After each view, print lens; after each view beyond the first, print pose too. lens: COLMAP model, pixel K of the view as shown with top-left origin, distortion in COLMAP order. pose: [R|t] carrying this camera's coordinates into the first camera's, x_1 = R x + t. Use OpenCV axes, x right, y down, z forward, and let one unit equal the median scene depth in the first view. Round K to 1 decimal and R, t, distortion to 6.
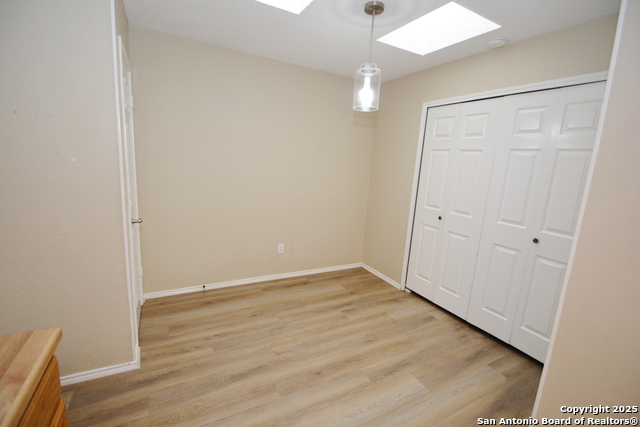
lens RADIAL K [[276.5, 0, 315.4], [0, 276.5, 210.9], [0, 0, 1]] dist [-0.000243, -0.009227]
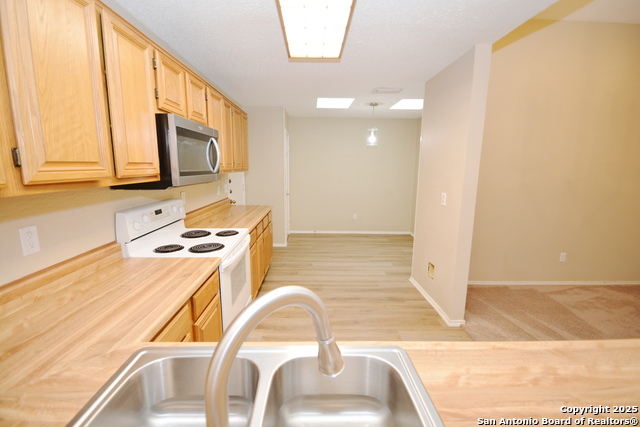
lens RADIAL K [[276.5, 0, 315.4], [0, 276.5, 210.9], [0, 0, 1]] dist [-0.000243, -0.009227]
pose [[0.880922, 0.024561, -0.472624, 0.839097], [-0.044480, 0.998529, -0.031015, 0.275545], [0.471167, 0.048344, 0.880718, -1.211037]]
